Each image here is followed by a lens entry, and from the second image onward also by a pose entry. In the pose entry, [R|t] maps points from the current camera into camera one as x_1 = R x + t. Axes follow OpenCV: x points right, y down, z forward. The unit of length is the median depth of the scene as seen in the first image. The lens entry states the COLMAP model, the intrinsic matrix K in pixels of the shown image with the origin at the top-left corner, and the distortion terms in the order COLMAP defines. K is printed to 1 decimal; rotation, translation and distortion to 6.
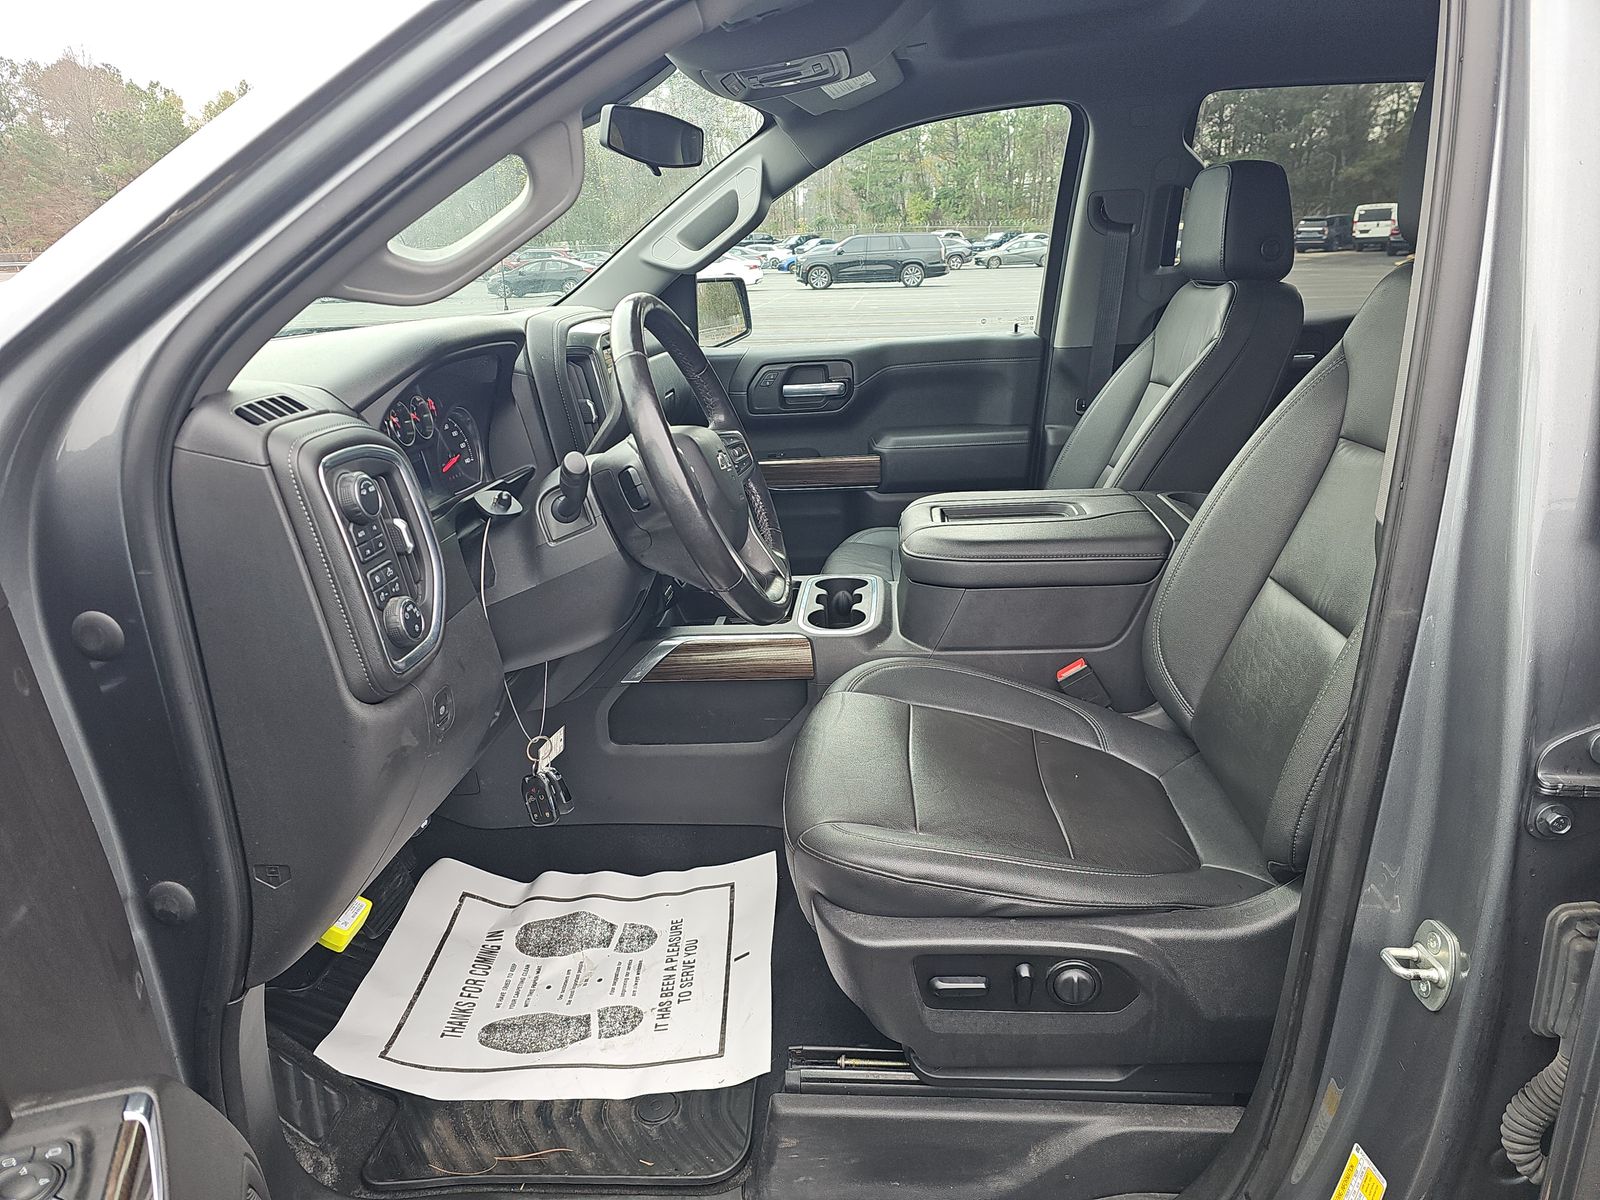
lens RADIAL K [[1051.1, 0, 811.2], [0, 1051.1, 600.5], [0, 0, 1]] dist [0.064774, -0.053405]
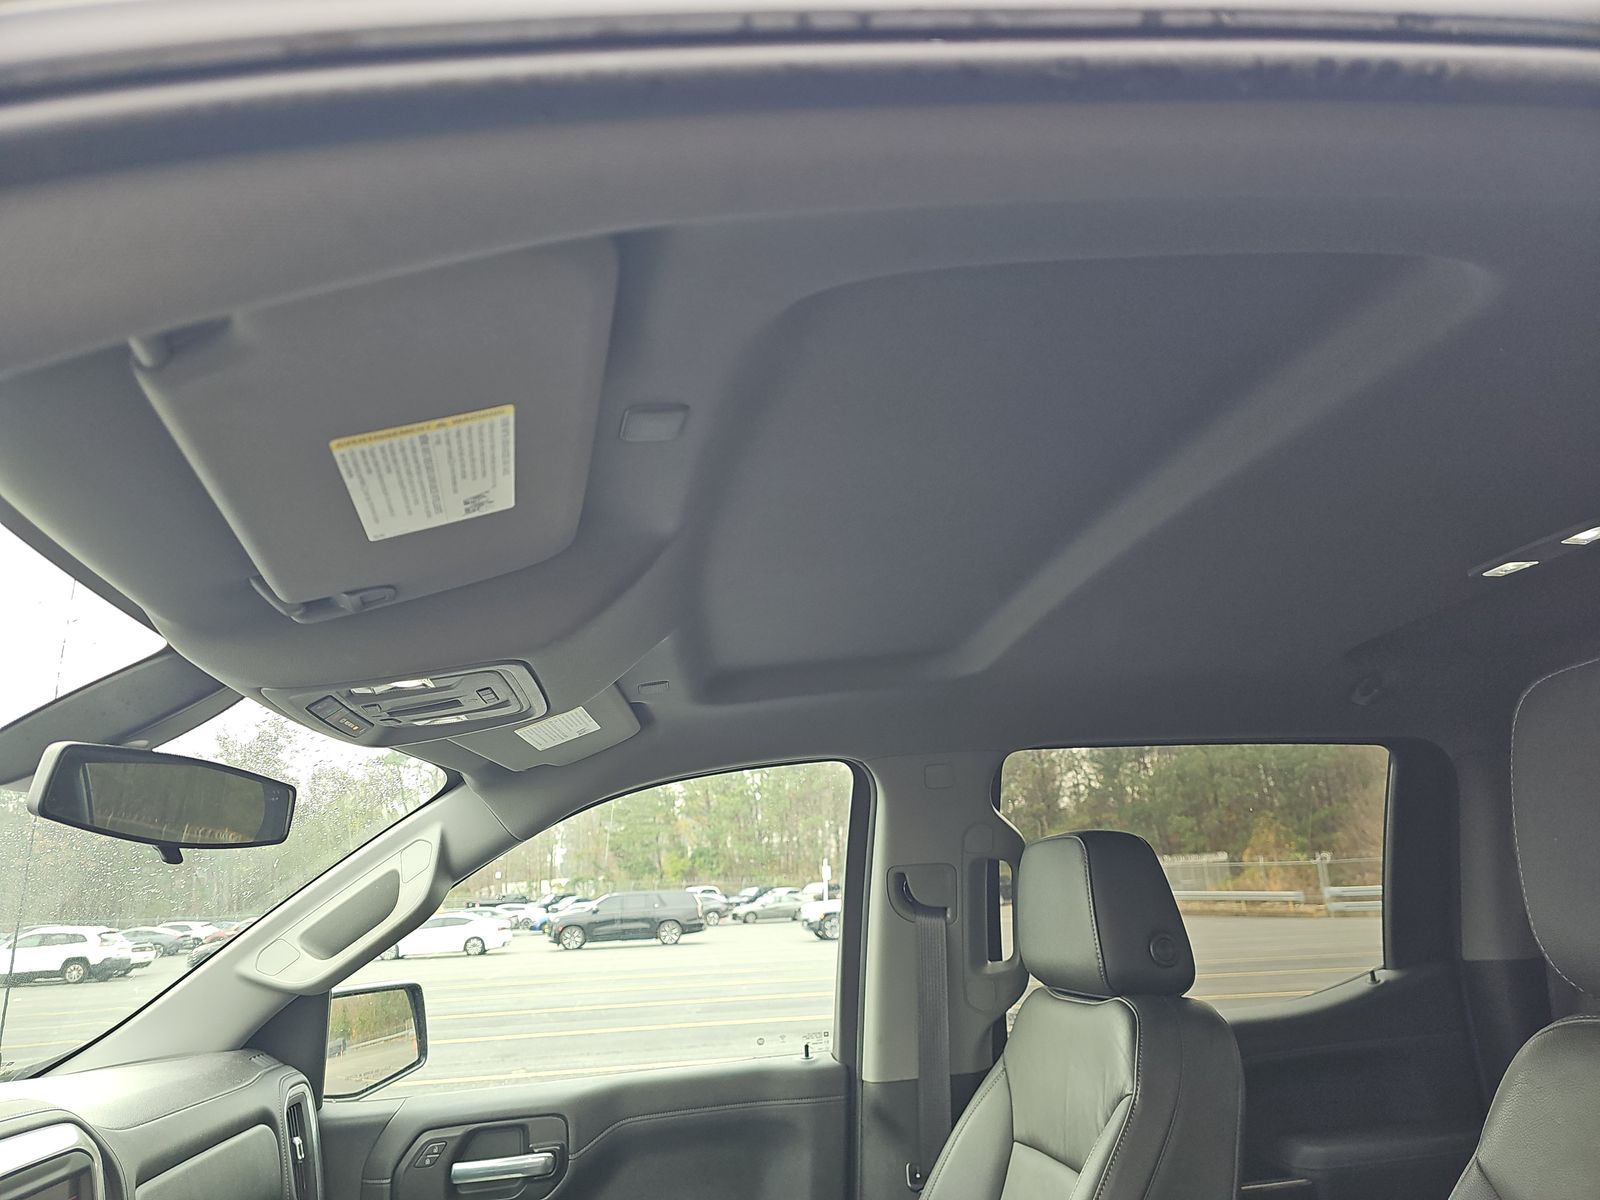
lens RADIAL K [[1062.7, 0, 791.1], [0, 1062.7, 595.1], [0, 0, 1]] dist [0.041773, -0.055431]
pose [[0.979935, 0.036811, 0.195889, 0.035079], [0.080874, 0.824825, -0.559575, -0.117011], [-0.182172, 0.564189, 0.805297, 0.273320]]
